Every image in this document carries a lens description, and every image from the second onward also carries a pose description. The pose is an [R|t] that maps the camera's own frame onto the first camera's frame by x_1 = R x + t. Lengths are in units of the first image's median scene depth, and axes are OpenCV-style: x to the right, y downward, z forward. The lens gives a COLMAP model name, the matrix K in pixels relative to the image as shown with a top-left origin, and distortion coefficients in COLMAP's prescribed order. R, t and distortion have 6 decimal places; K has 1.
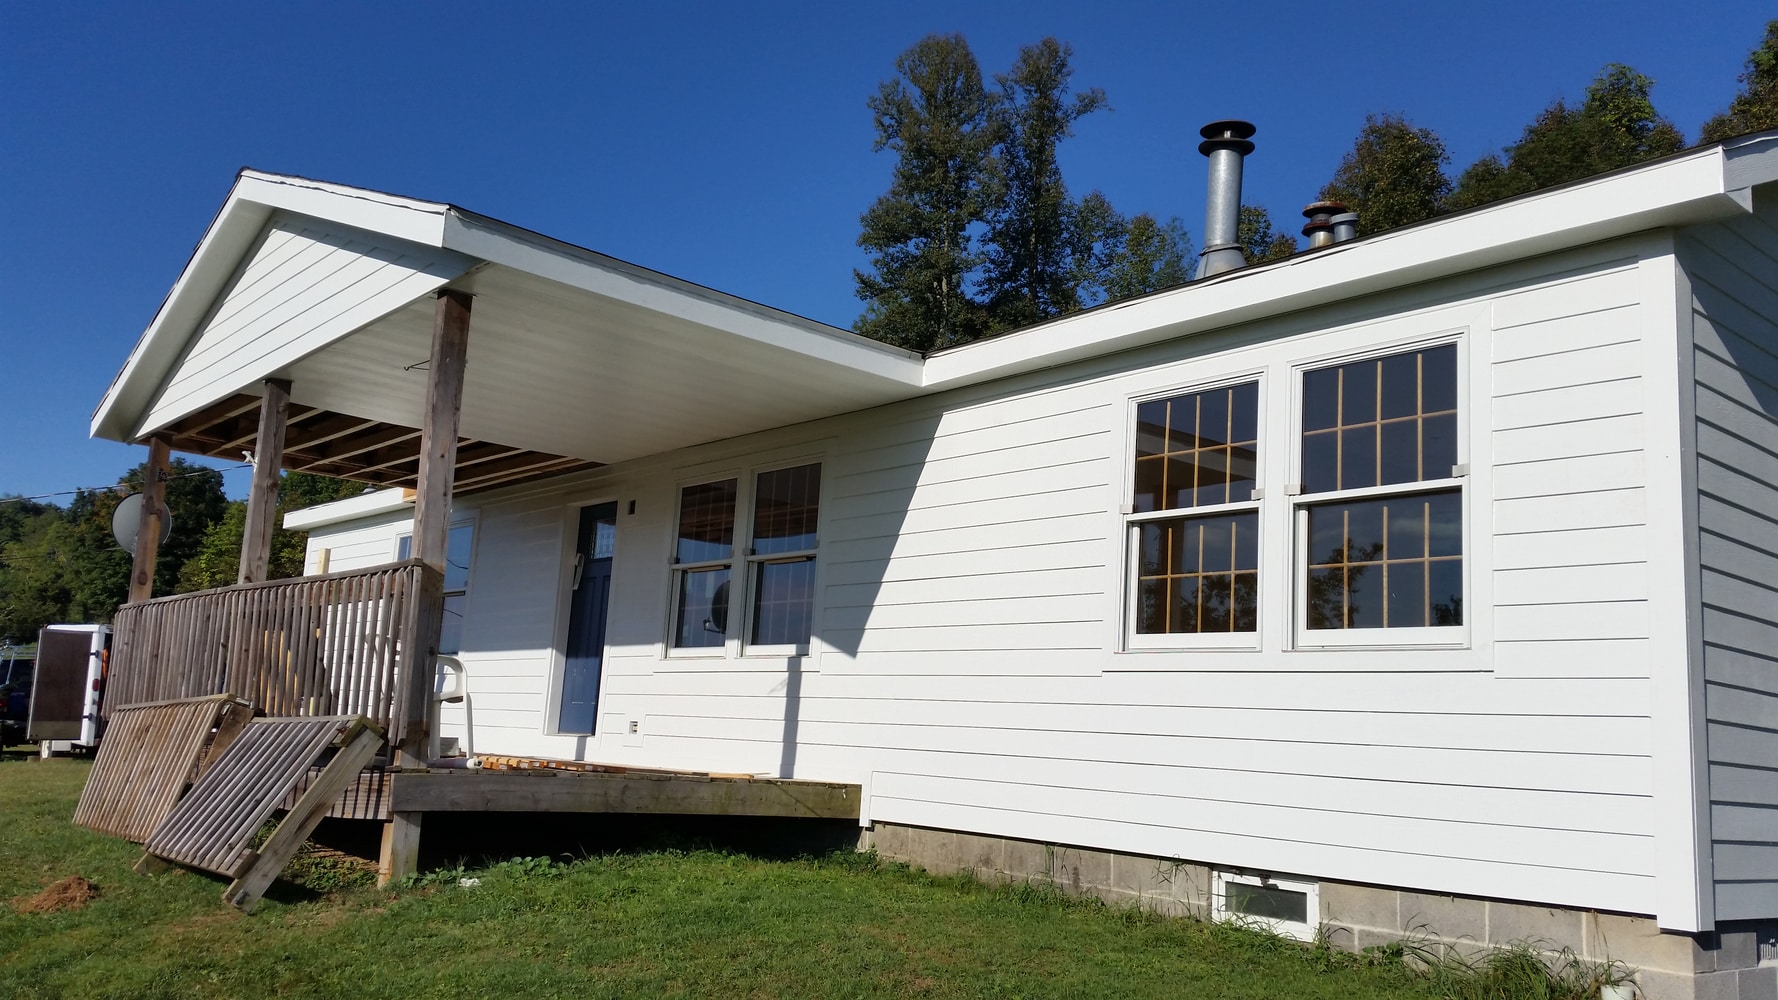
lens RADIAL K [[1481.5, 0, 889.1], [0, 1481.5, 509.7], [0, 0, 1]] dist [0.162029, -0.343452]
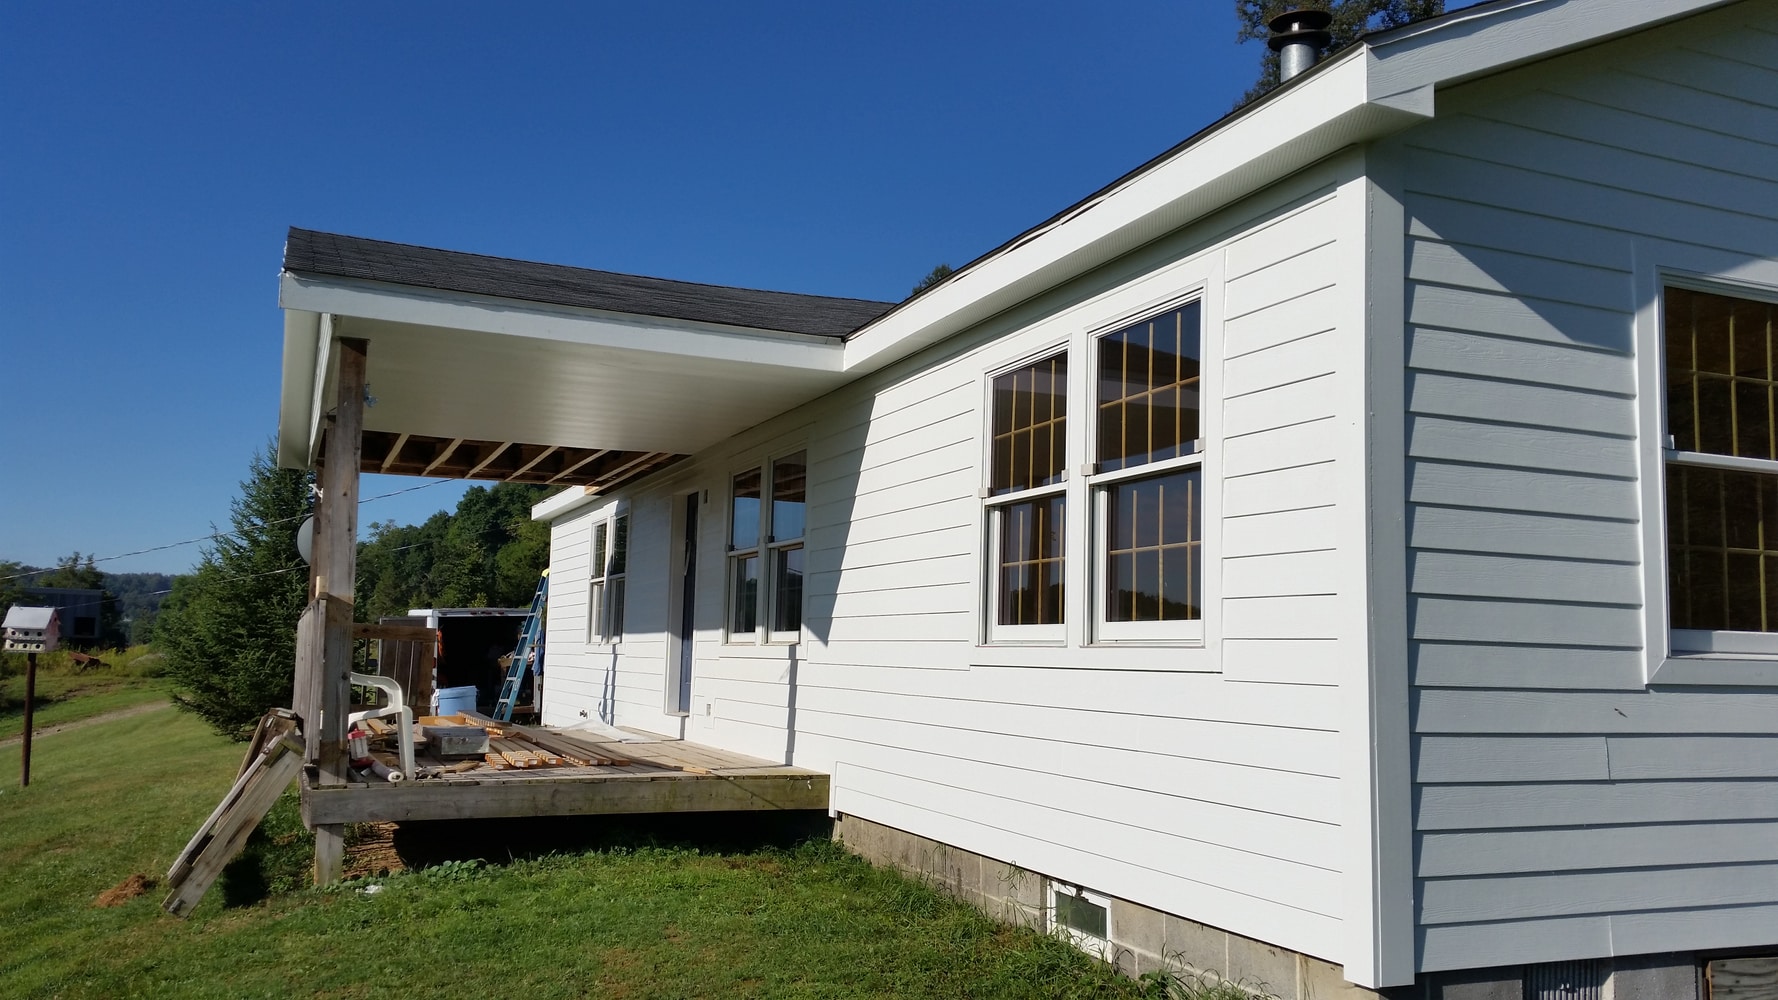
lens RADIAL K [[1481.5, 0, 889.1], [0, 1481.5, 509.7], [0, 0, 1]] dist [0.162029, -0.343452]
pose [[0.949280, -0.071553, -0.306182, 0.398729], [0.087741, 0.995363, 0.039418, -0.032977], [0.301942, -0.064283, 0.951157, 0.089415]]
